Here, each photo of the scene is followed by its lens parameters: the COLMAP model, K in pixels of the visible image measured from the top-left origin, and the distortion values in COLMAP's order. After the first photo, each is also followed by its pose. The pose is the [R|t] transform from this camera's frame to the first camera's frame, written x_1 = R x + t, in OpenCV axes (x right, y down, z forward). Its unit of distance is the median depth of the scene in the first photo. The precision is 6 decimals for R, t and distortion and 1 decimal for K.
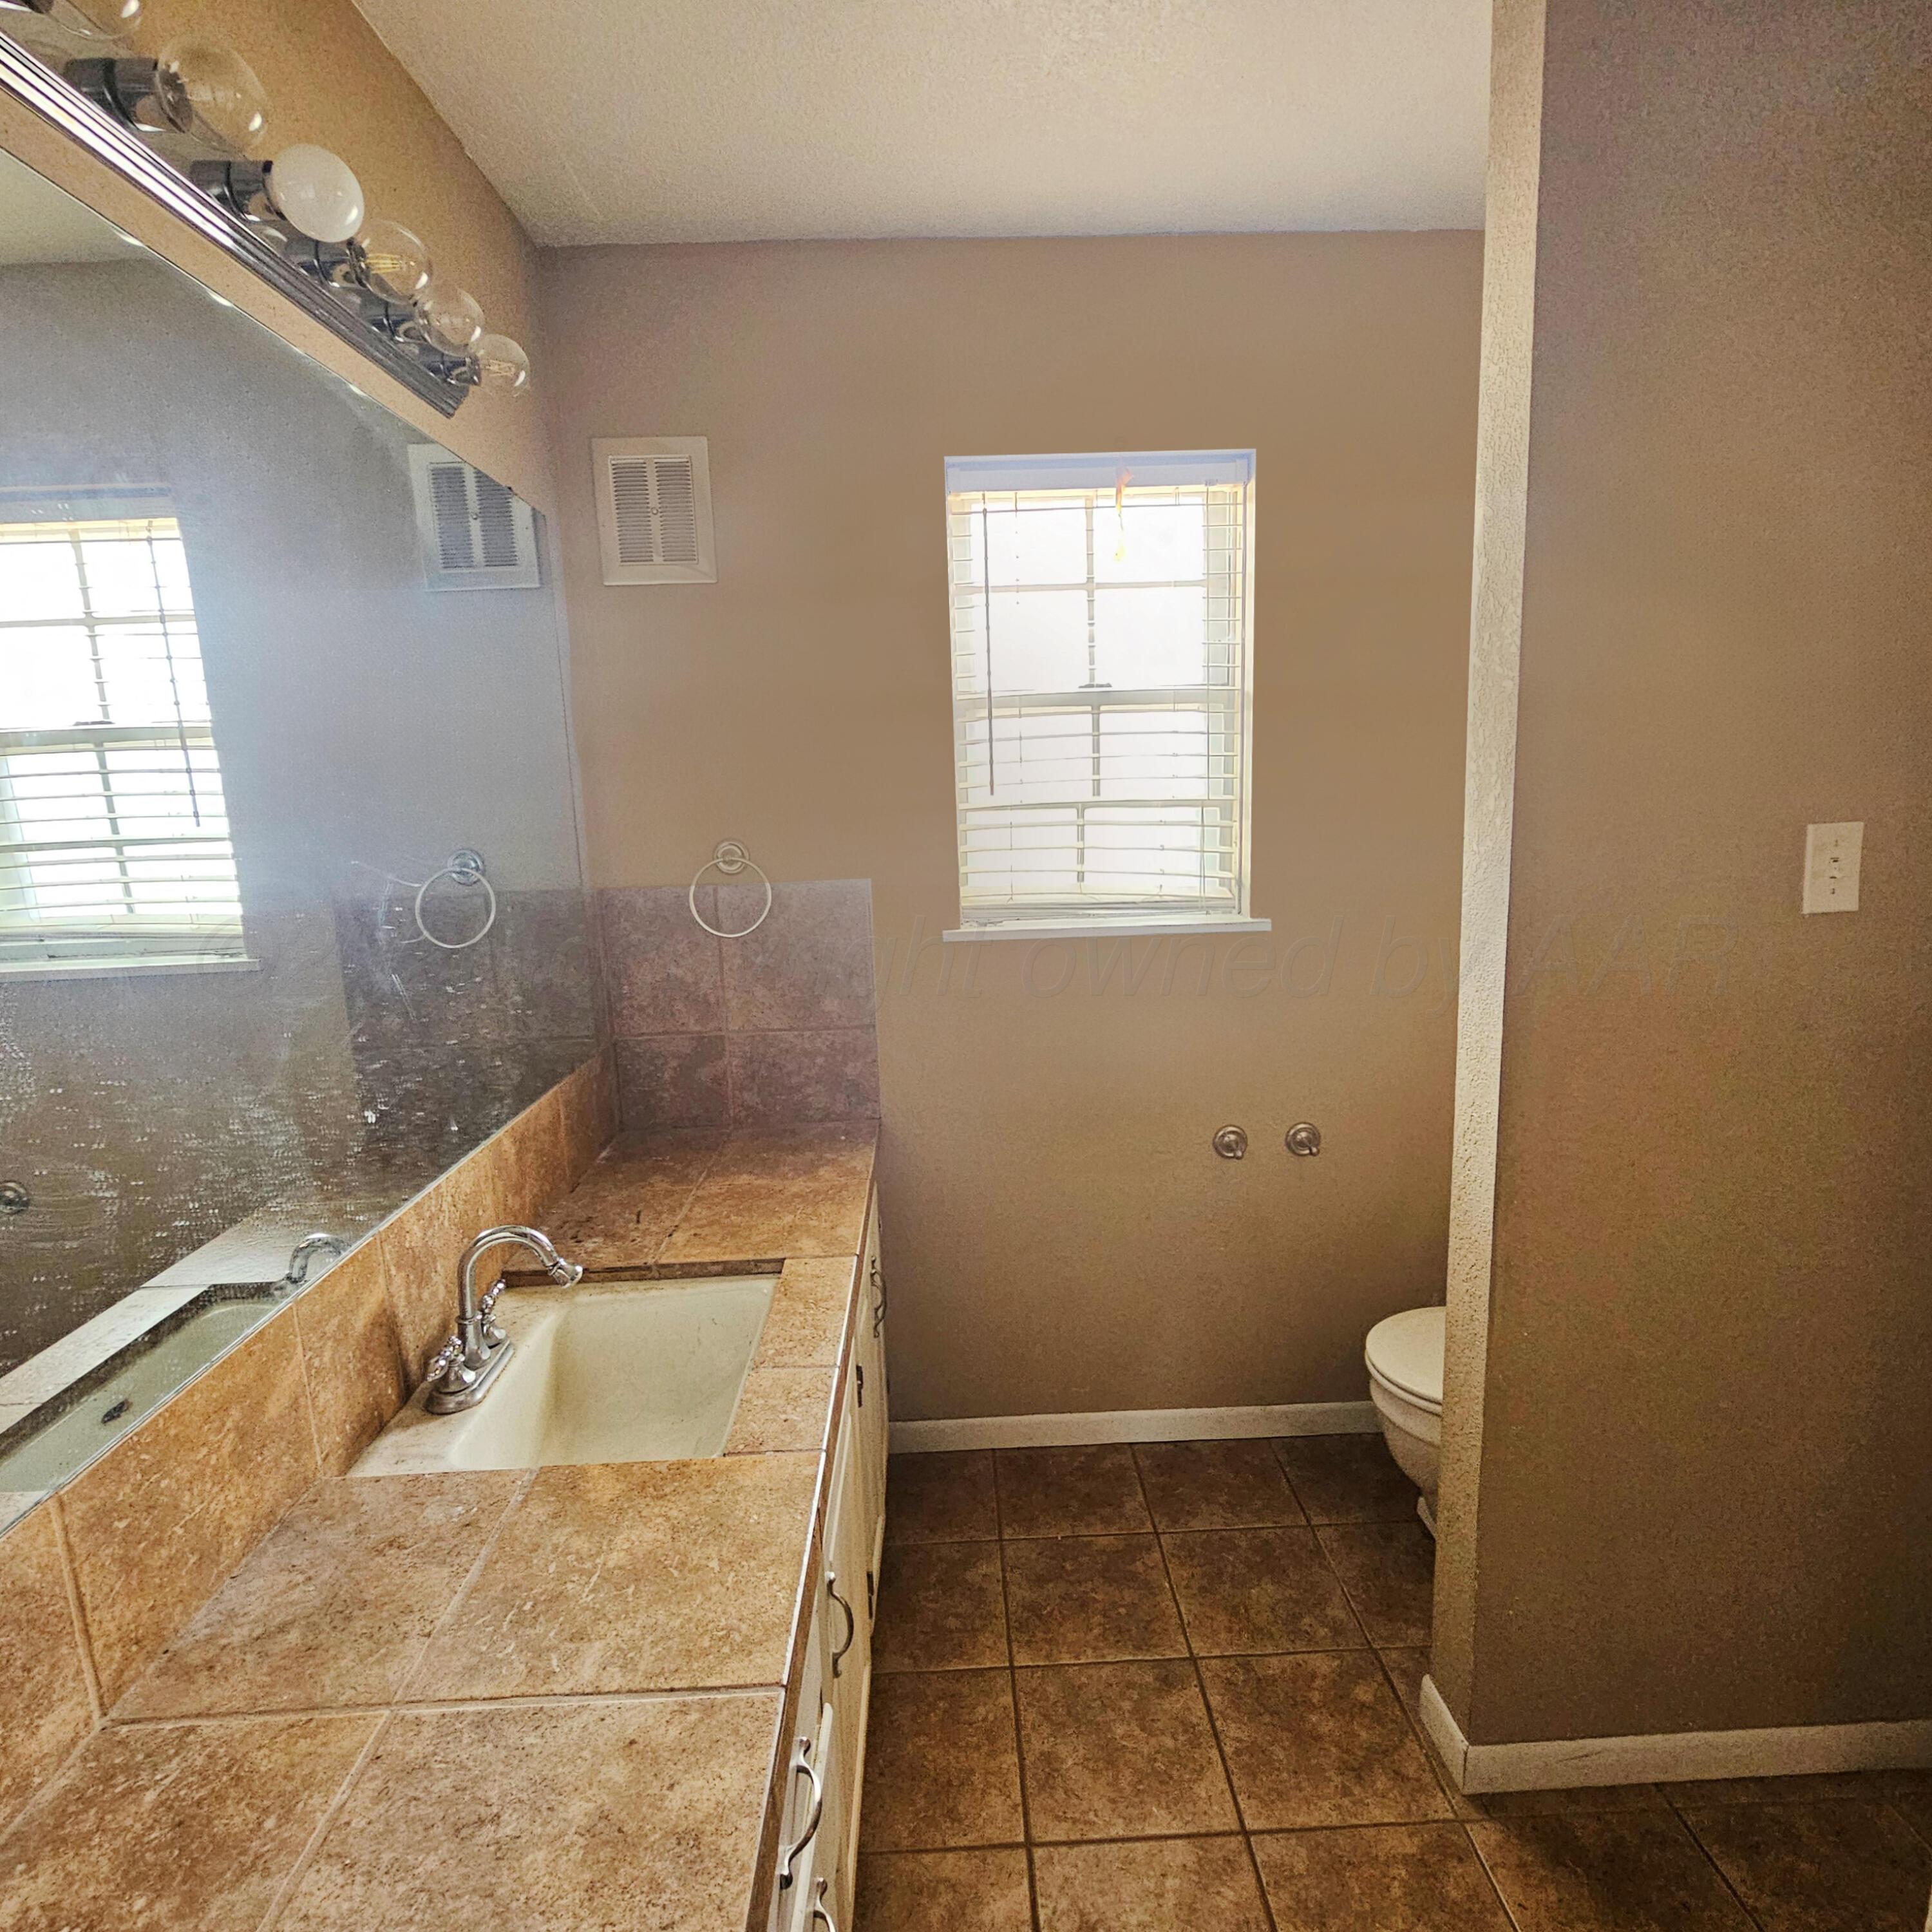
lens RADIAL K [[1072.4, 0, 958.1], [0, 1072.4, 968.1], [0, 0, 1]] dist [-0.006308, -0.001583]
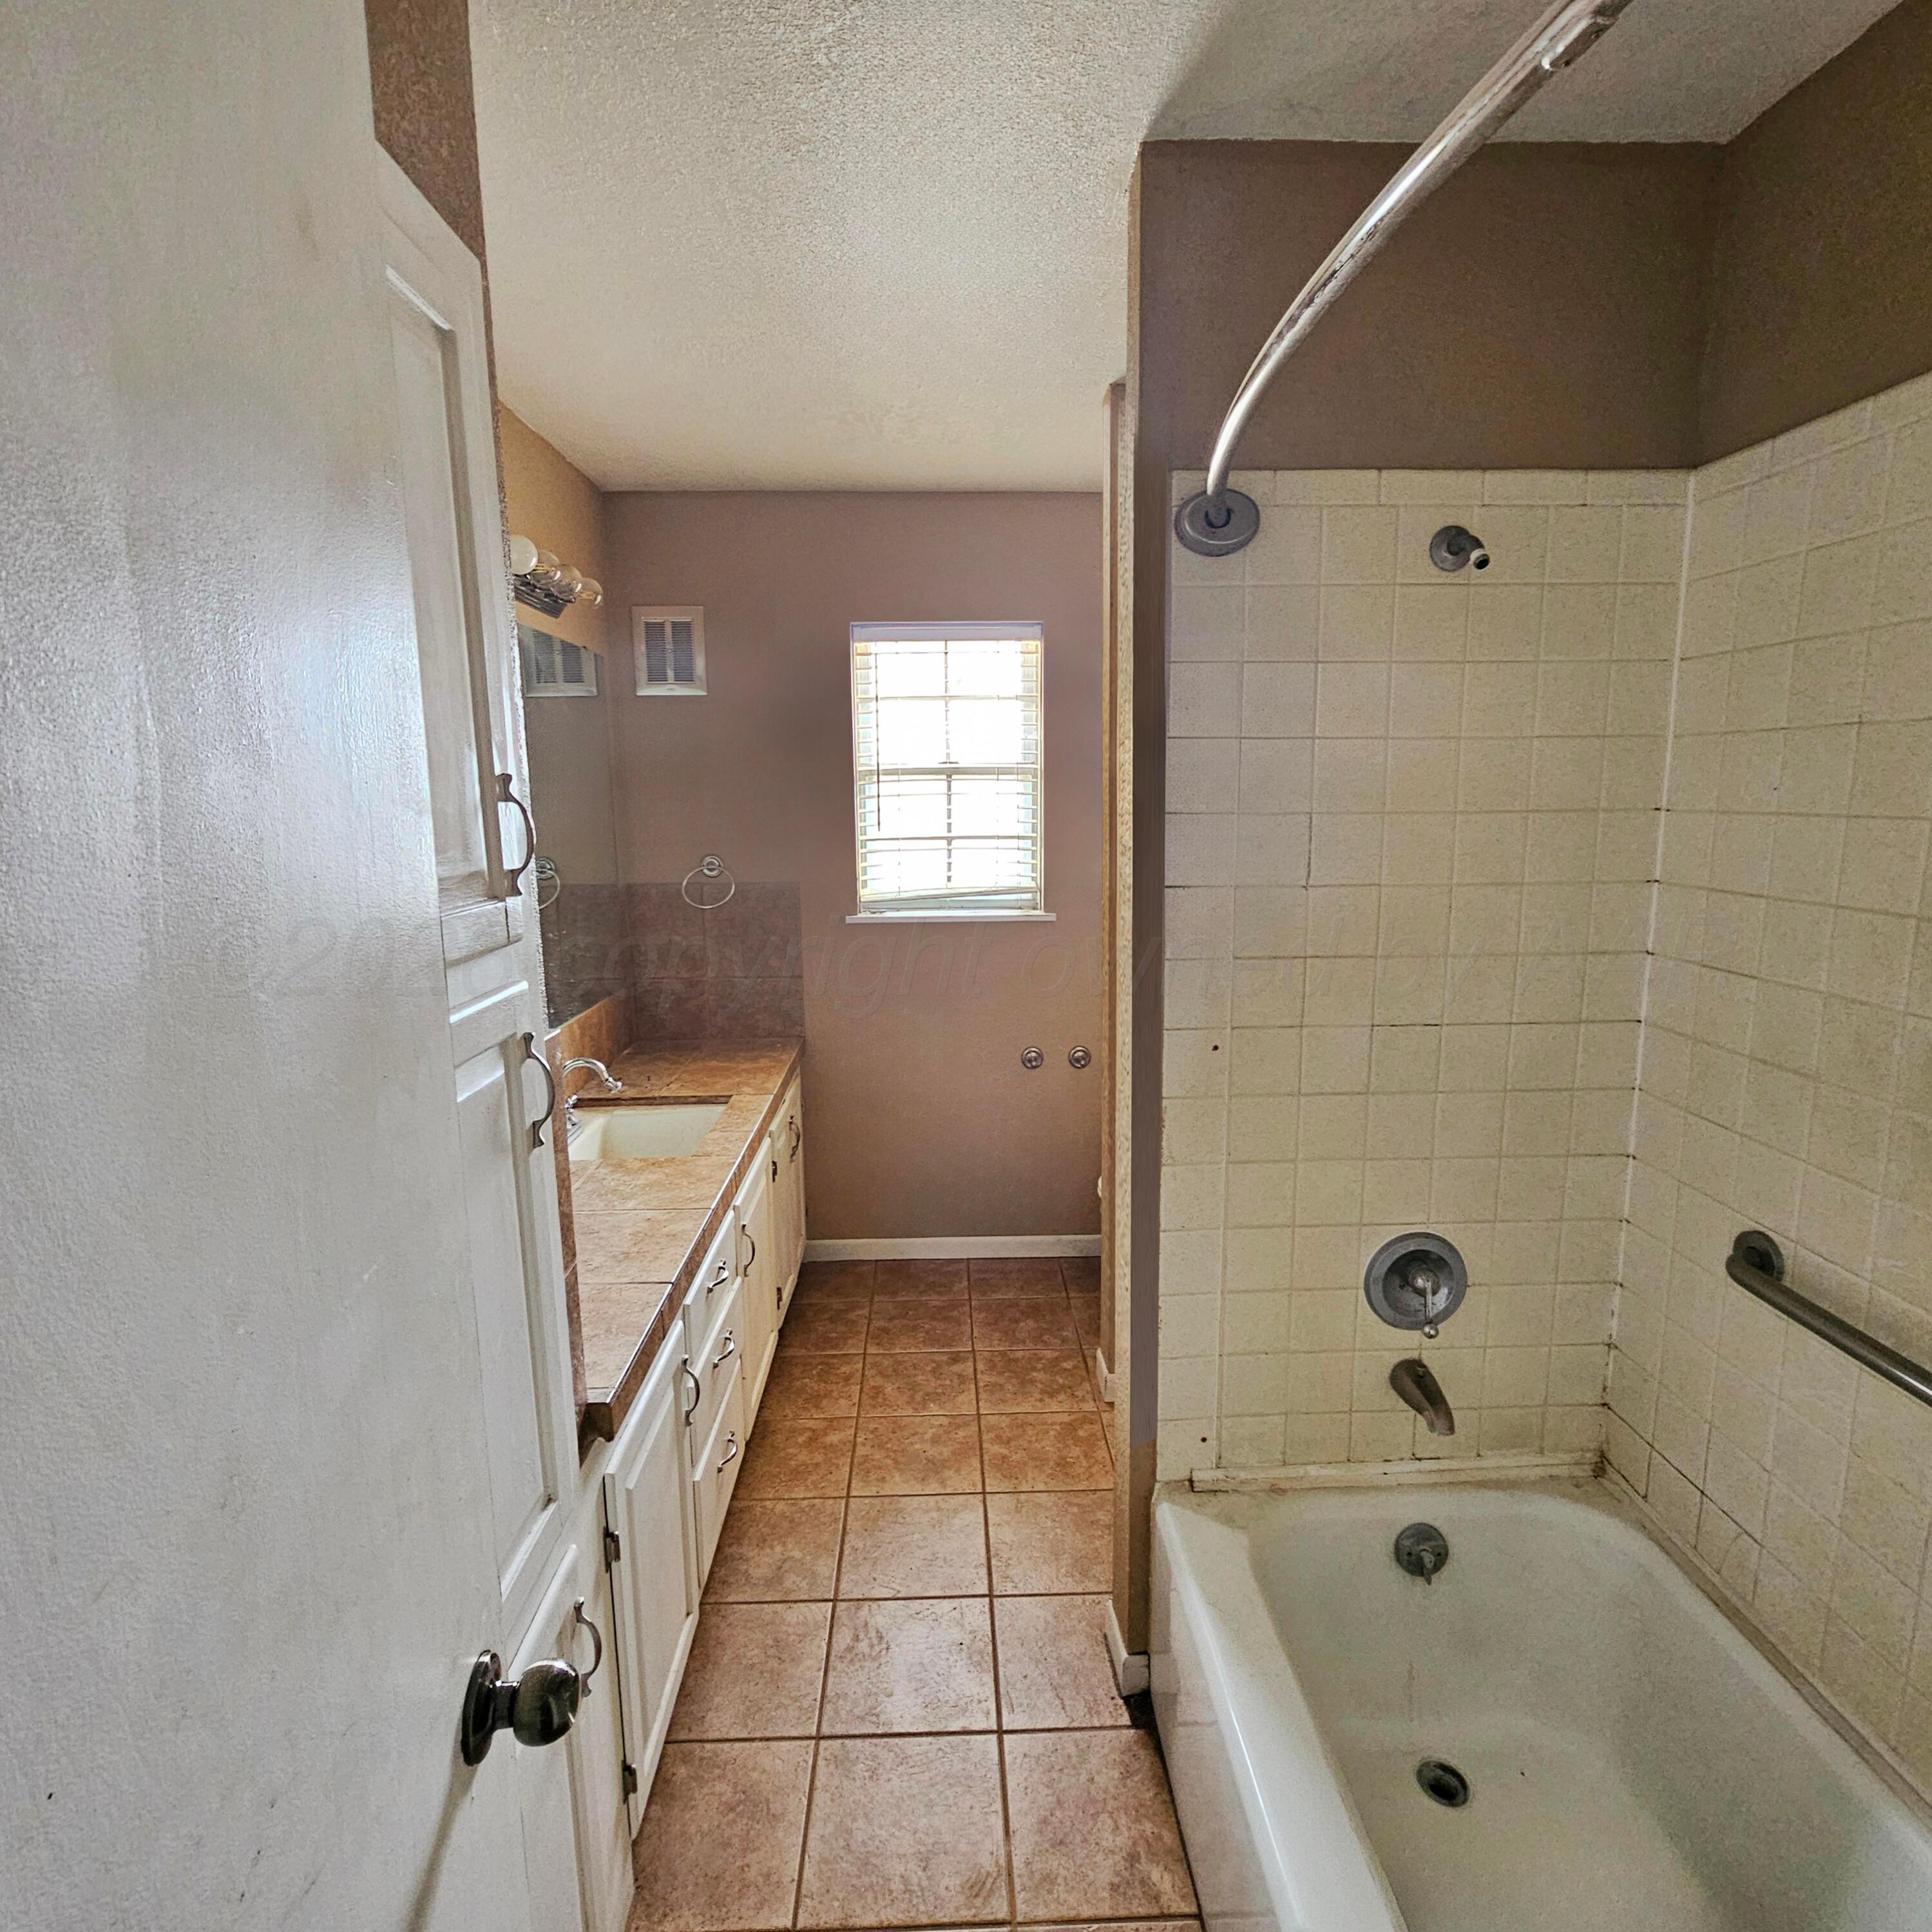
lens RADIAL K [[1072.4, 0, 978.1], [0, 1072.4, 963.8], [0, 0, 1]] dist [-0.006308, -0.001583]
pose [[0.999562, 0.023455, 0.018068, 0.163755], [-0.023221, 0.999645, -0.013100, 0.054534], [-0.018369, 0.012675, 0.999751, -0.618404]]
